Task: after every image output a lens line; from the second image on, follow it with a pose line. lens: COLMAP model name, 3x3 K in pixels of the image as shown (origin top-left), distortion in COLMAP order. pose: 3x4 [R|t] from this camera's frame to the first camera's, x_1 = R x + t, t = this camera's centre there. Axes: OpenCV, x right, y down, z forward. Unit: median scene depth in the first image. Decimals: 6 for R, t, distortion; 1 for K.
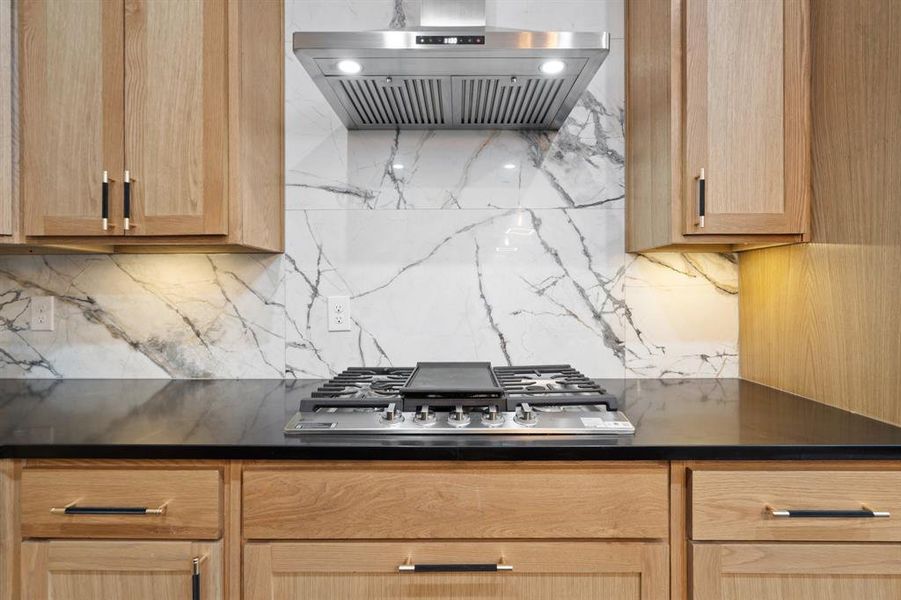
lens RADIAL K [[418.0, 0, 453.7], [0, 418.0, 297.7], [0, 0, 1]] dist [0.001596, 0.000792]
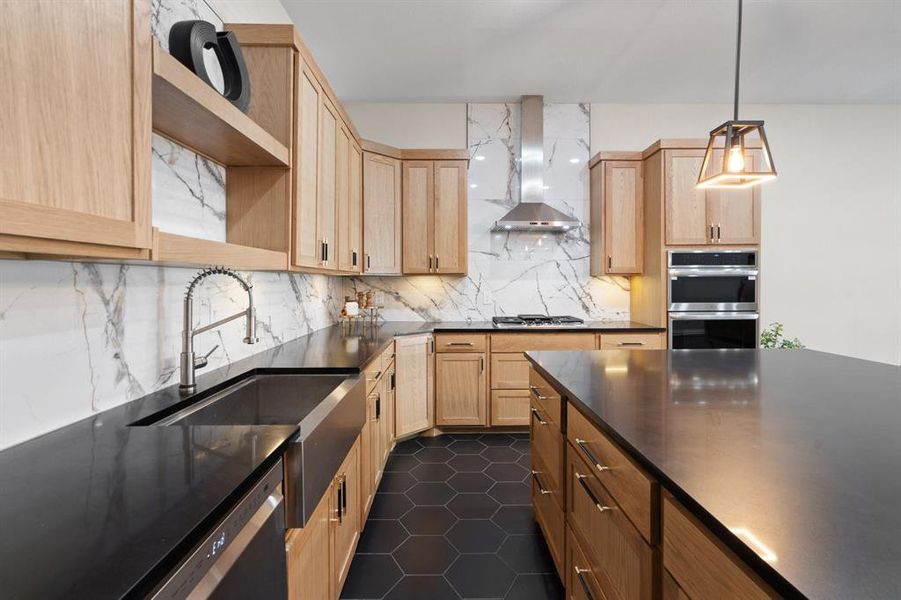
lens RADIAL K [[419.1, 0, 451.7], [0, 419.1, 289.3], [0, 0, 1]] dist [0.001033, 0.001052]
pose [[0.999927, 0.000008, 0.012107, -0.546465], [-0.000155, 0.999926, 0.012128, -0.052583], [-0.012106, -0.012129, 0.999853, -1.788803]]
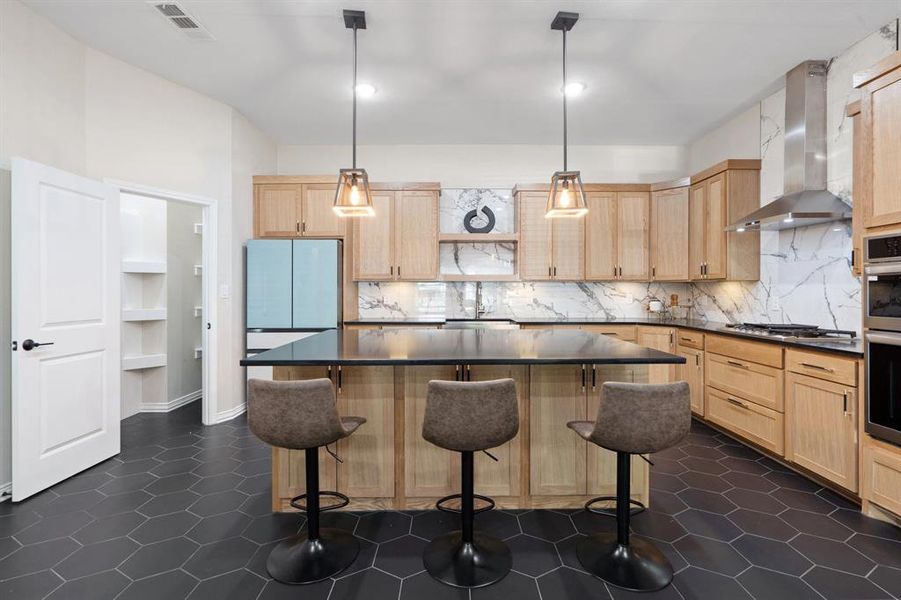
lens RADIAL K [[419.1, 0, 451.7], [0, 419.1, 289.3], [0, 0, 1]] dist [0.001033, 0.001052]
pose [[0.011551, 0.000841, -0.999933, 2.263296], [-0.009317, 0.999956, 0.000734, -0.032778], [0.999890, 0.009307, 0.011558, -1.004174]]
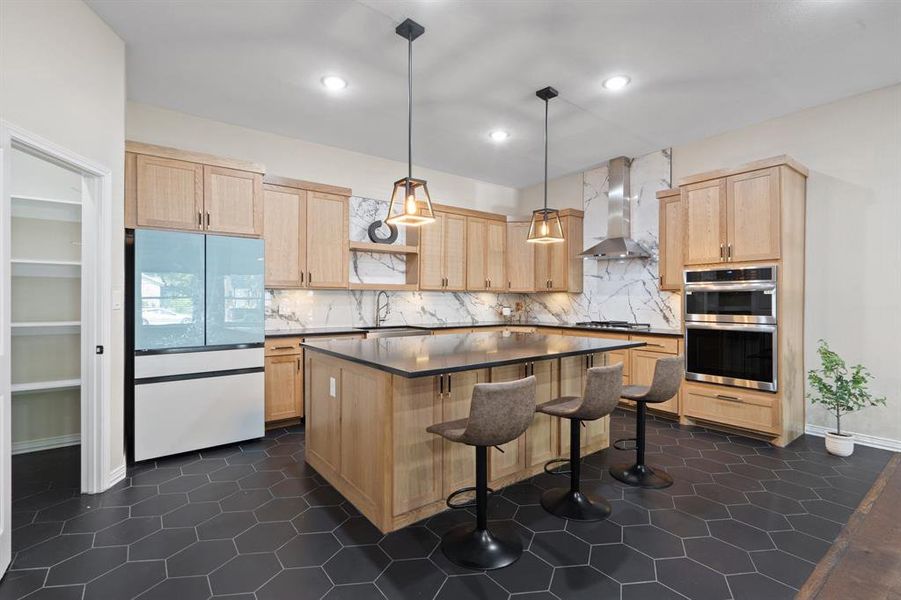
lens RADIAL K [[418.0, 0, 453.7], [0, 418.0, 297.7], [0, 0, 1]] dist [0.001596, 0.000792]
pose [[0.609395, 0.001875, -0.792864, 1.997347], [-0.011467, 0.999913, -0.006449, -0.018940], [0.792783, 0.013022, 0.609364, -2.395389]]
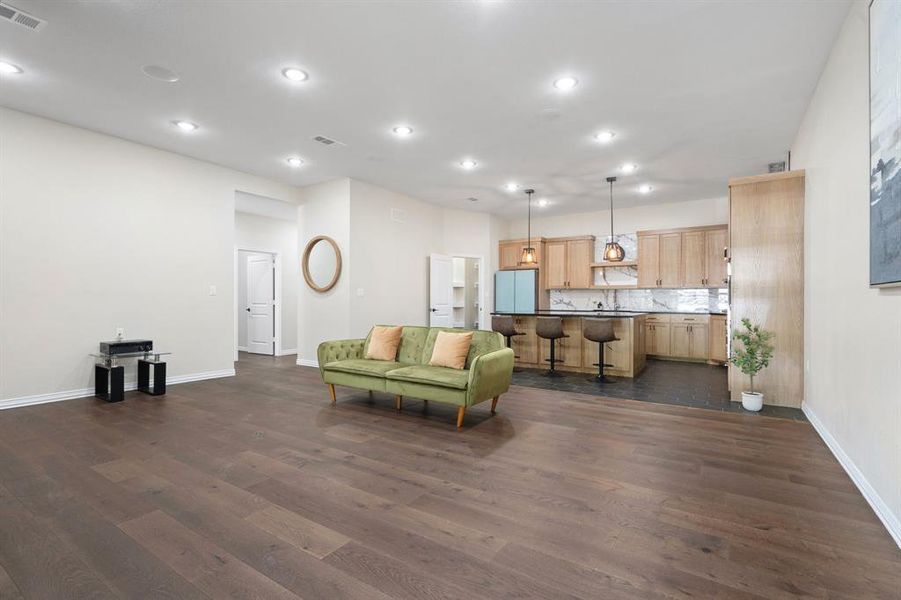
lens RADIAL K [[418.0, 0, 453.7], [0, 418.0, 297.7], [0, 0, 1]] dist [0.001596, 0.000792]
pose [[-0.540513, -0.005999, -0.841314, 5.067675], [-0.010090, 0.999949, -0.000647, 0.052188], [0.841275, 0.008139, -0.540546, 0.524624]]
